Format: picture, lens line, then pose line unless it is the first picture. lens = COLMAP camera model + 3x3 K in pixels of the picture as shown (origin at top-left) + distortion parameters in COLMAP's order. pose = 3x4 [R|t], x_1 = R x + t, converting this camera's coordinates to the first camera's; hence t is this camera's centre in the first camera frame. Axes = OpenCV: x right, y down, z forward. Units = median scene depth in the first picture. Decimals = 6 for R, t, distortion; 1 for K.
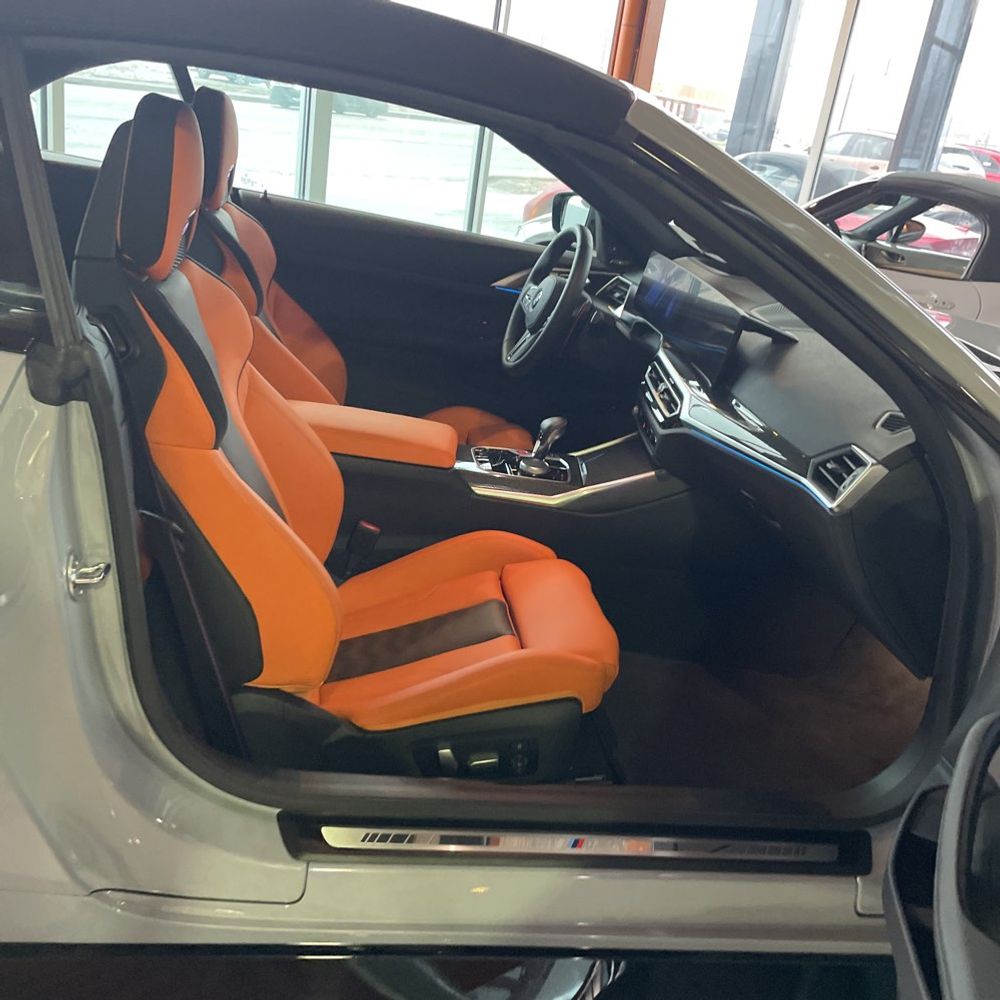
lens RADIAL K [[963.3, 0, 500.0], [0, 963.3, 500.0], [0, 0, 1]] dist [0.096467, -0.116677]
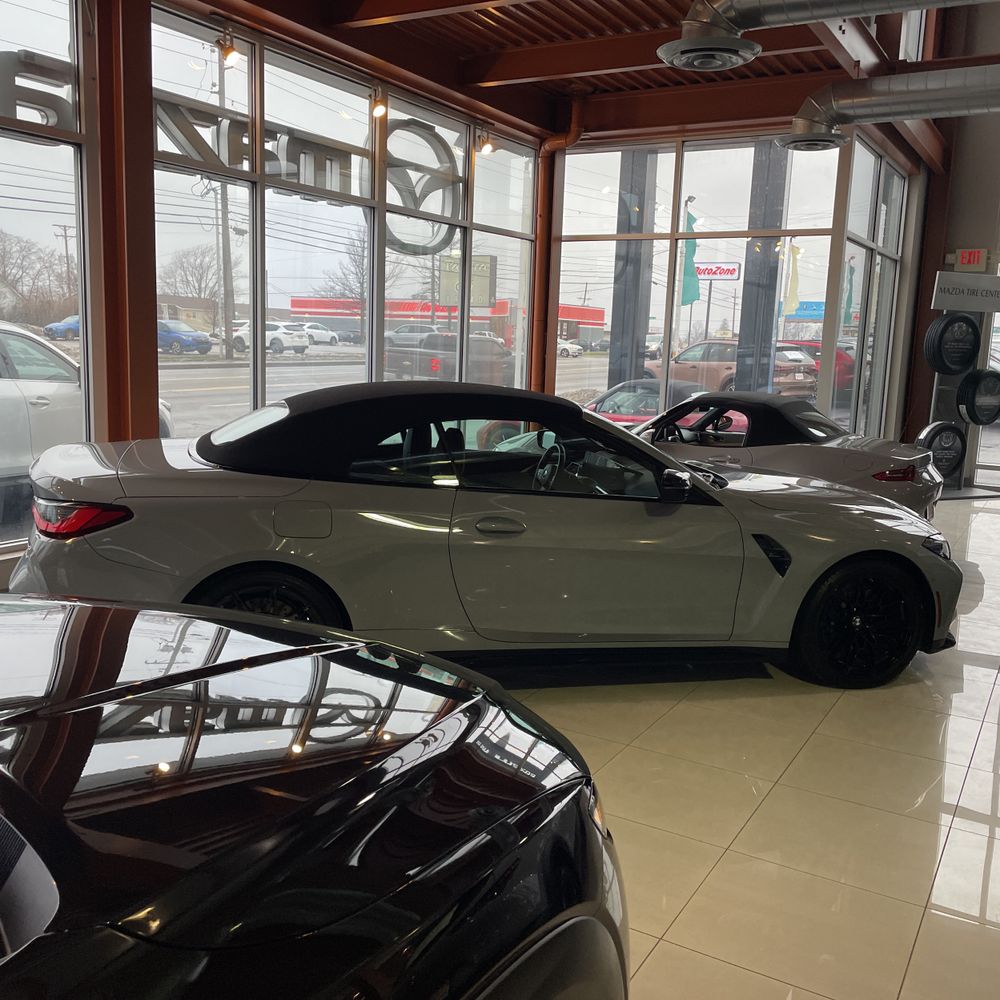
lens RADIAL K [[963.3, 0, 500.0], [0, 963.3, 500.0], [0, 0, 1]] dist [0.096467, -0.116677]
pose [[0.988464, -0.123148, 0.088167, -0.277926], [0.139081, 0.968511, -0.206499, 0.325709], [-0.059961, 0.216379, 0.974466, -1.284694]]
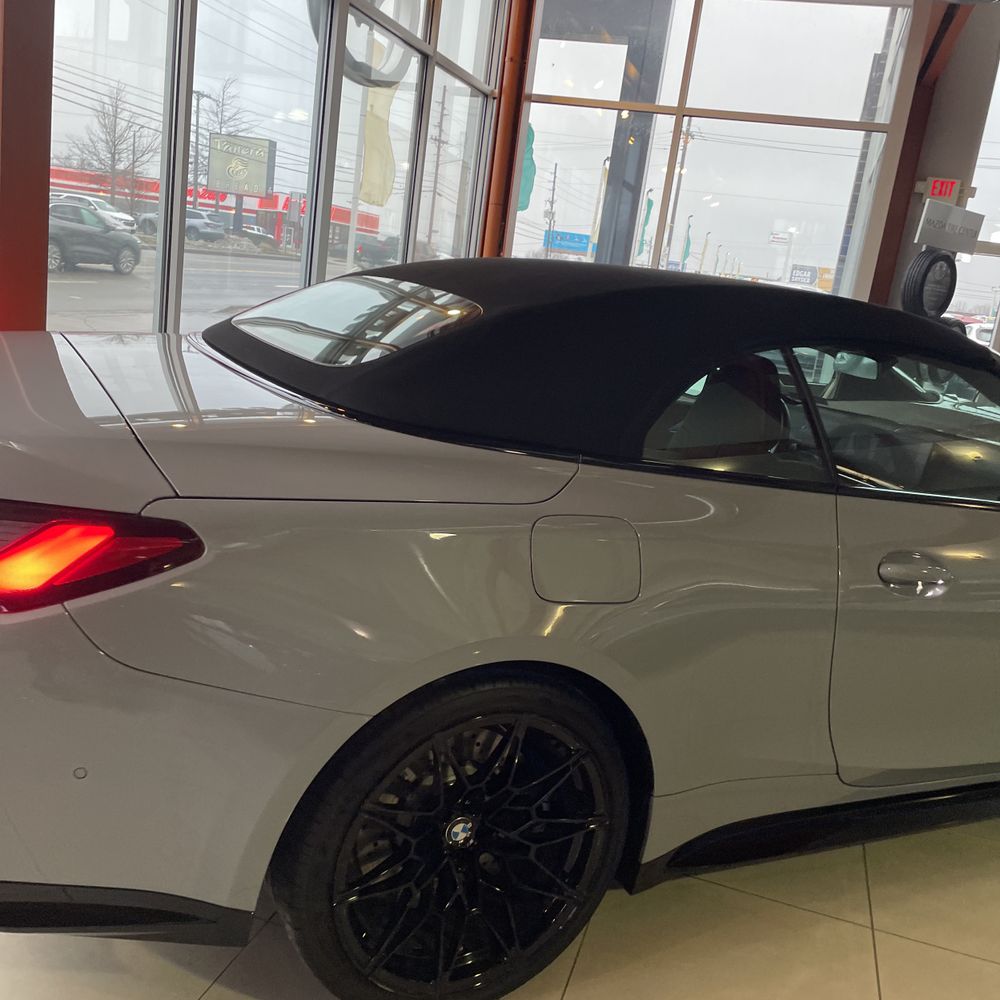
lens RADIAL K [[982.3, 0, 483.3], [0, 982.3, 498.5], [0, 0, 1]] dist [0.035555, 0.006531]
pose [[0.945590, -0.092618, 0.311899, -0.778407], [0.127672, 0.987364, -0.093870, -0.019496], [-0.299264, 0.128584, 0.945467, -0.301962]]
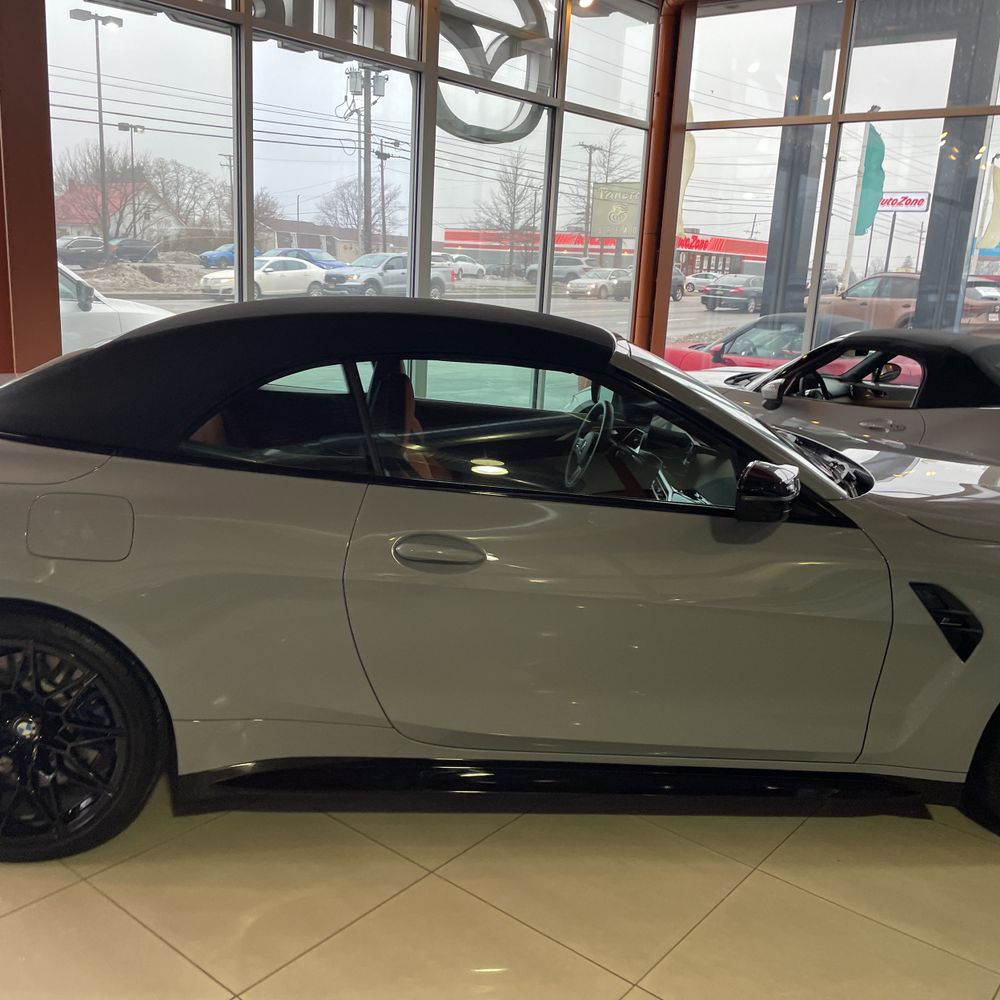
lens RADIAL K [[963.3, 0, 500.0], [0, 963.3, 500.0], [0, 0, 1]] dist [0.096467, -0.116677]
pose [[0.994402, -0.077455, -0.071865, 0.007099], [0.065121, 0.984899, -0.160415, 0.122539], [0.083205, 0.154837, 0.984430, -0.550186]]
